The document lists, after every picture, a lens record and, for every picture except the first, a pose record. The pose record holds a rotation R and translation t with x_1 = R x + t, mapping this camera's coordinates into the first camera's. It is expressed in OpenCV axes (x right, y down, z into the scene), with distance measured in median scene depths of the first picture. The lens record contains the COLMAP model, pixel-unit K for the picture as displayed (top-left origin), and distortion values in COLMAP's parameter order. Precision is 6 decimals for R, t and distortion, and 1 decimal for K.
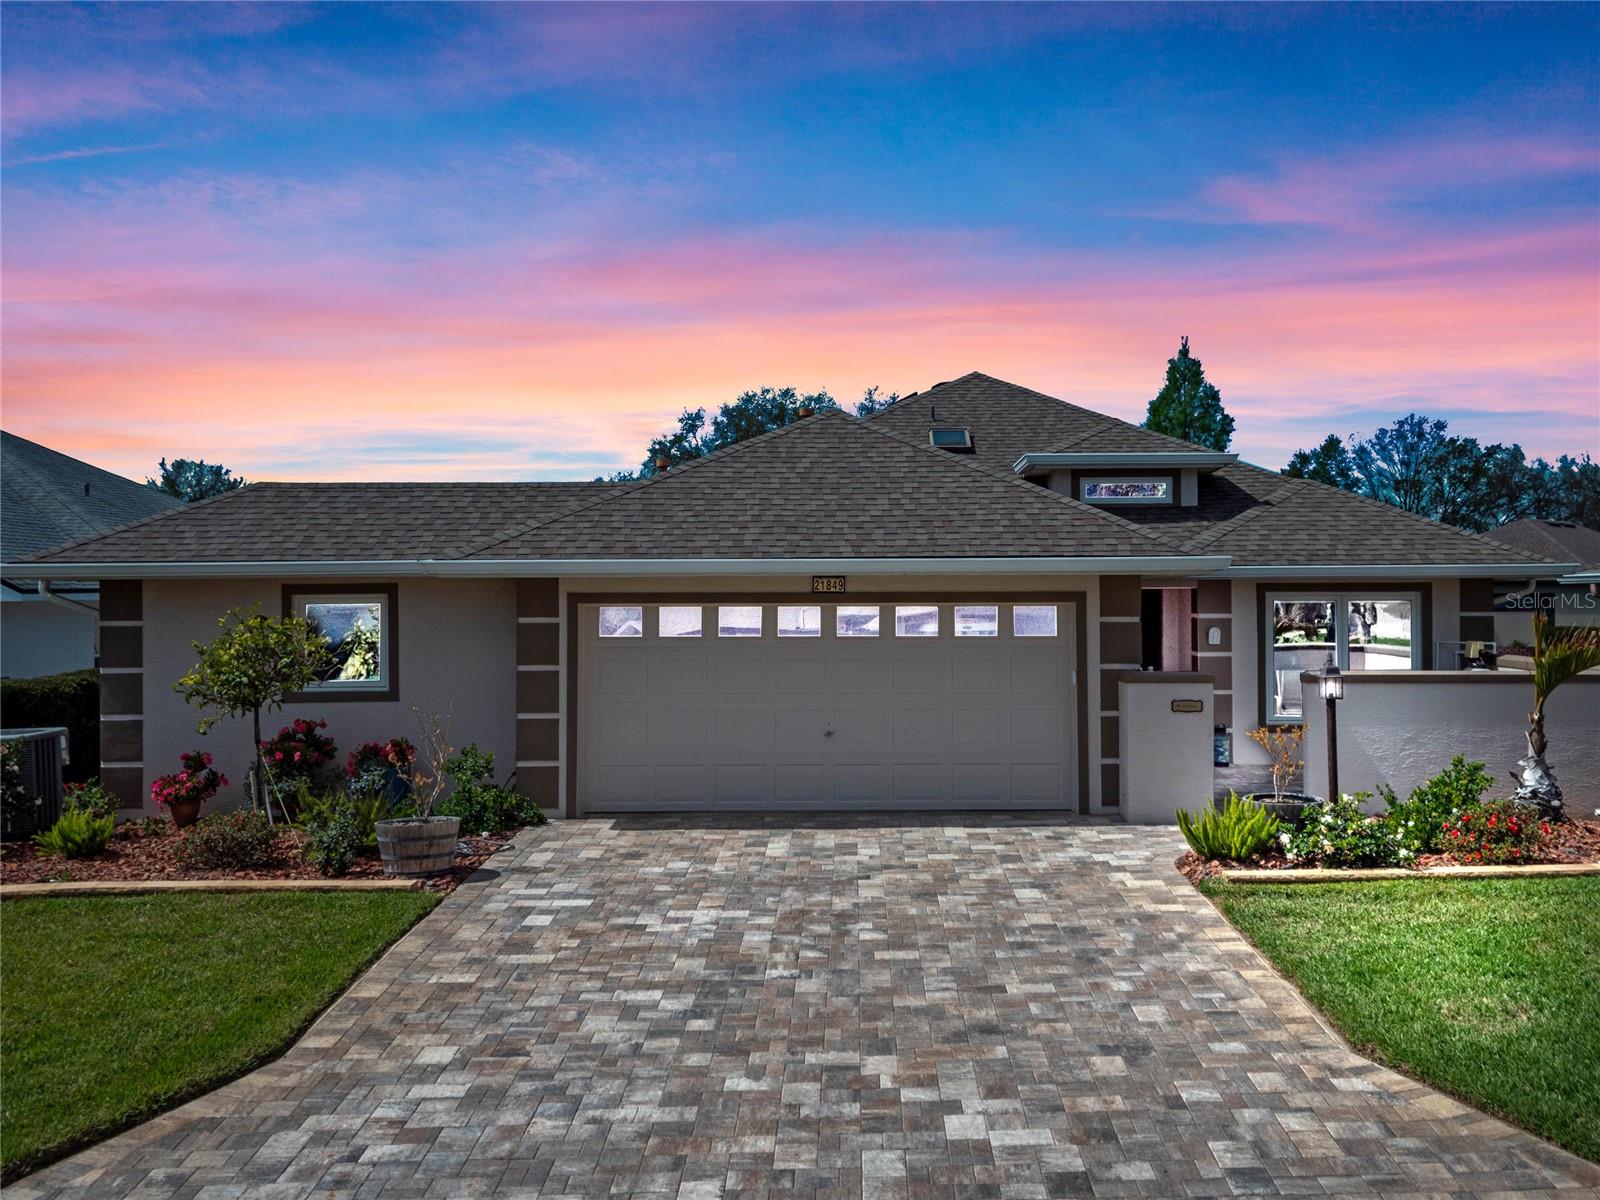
lens RADIAL K [[1694.4, 0, 806.1], [0, 1694.4, 604.7], [0, 0, 1]] dist [0.005030, 0.000000]
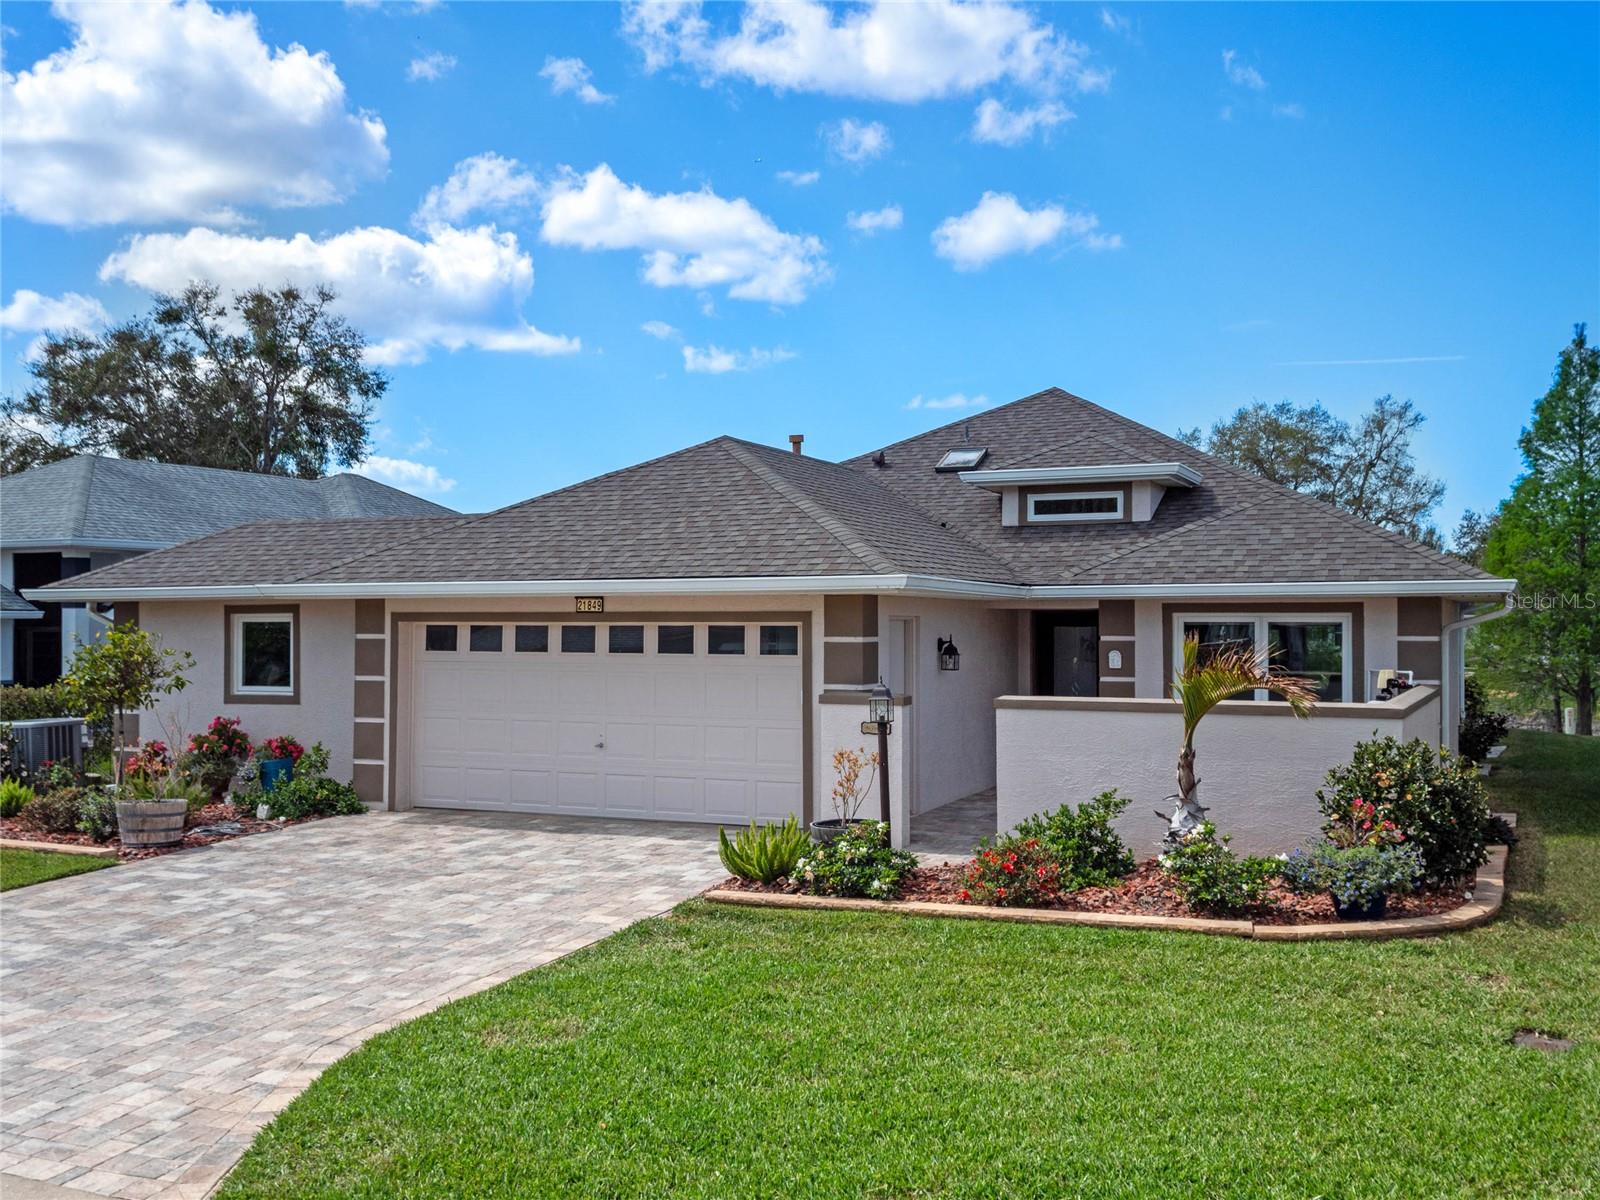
lens RADIAL K [[1694.4, 0, 811.4], [0, 1694.4, 597.0], [0, 0, 1]] dist [0.005030, 0.000000]
pose [[0.899047, -0.003224, -0.437841, 0.601466], [-0.005546, 0.999809, -0.018750, 0.002614], [0.437817, 0.019286, 0.898857, 0.103394]]
